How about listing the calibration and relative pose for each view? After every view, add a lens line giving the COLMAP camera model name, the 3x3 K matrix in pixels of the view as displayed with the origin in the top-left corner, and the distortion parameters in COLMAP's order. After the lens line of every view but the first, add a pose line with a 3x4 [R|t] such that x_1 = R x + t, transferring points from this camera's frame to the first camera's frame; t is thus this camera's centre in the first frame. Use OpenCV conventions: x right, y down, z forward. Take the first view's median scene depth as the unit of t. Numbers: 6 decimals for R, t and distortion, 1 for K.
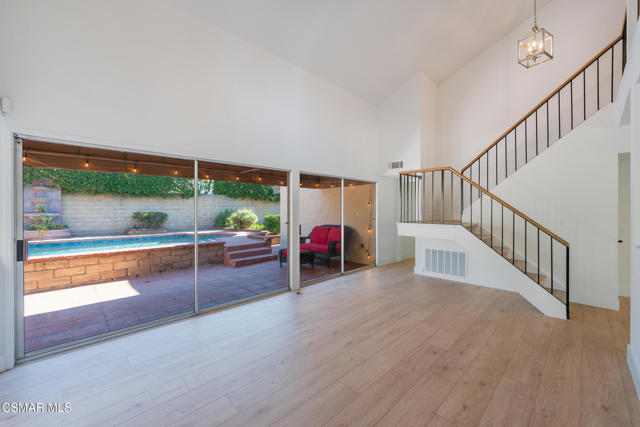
lens RADIAL K [[258.9, 0, 319.6], [0, 258.9, 210.4], [0, 0, 1]] dist [-0.000086, -0.000389]
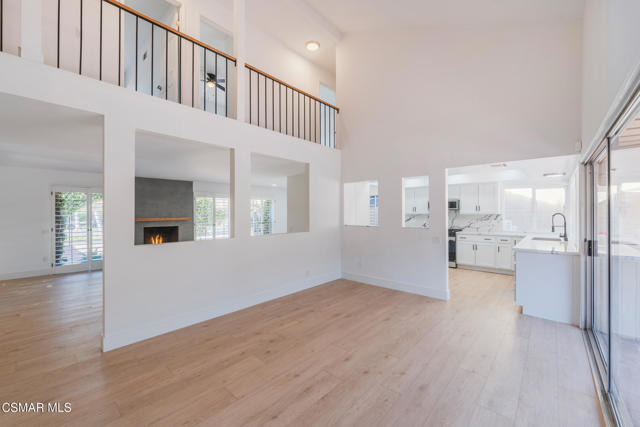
lens RADIAL K [[258.9, 0, 319.6], [0, 258.9, 214.4], [0, 0, 1]] dist [-0.000086, -0.000389]
pose [[-0.997960, 0.005205, -0.063635, 0.083170], [0.004863, 0.999973, 0.005538, -0.007747], [0.063663, 0.005217, -0.997958, 0.584985]]
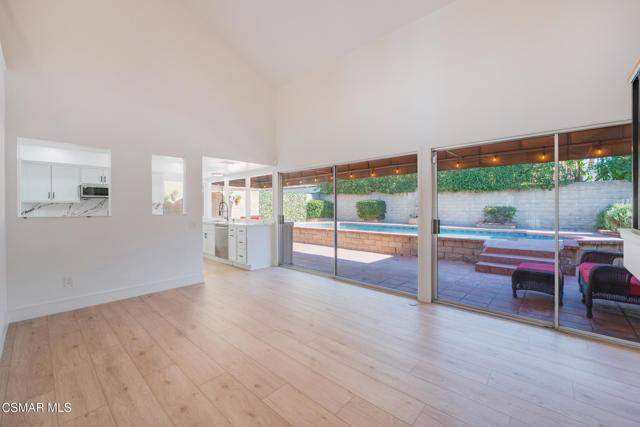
lens RADIAL K [[258.9, 0, 319.1], [0, 258.9, 208.5], [0, 0, 1]] dist [-0.000086, -0.000389]
pose [[0.059758, 0.005061, -0.998200, 0.336548], [0.002062, 0.999984, 0.005194, 0.009566], [0.998211, -0.002368, 0.059747, 0.317671]]
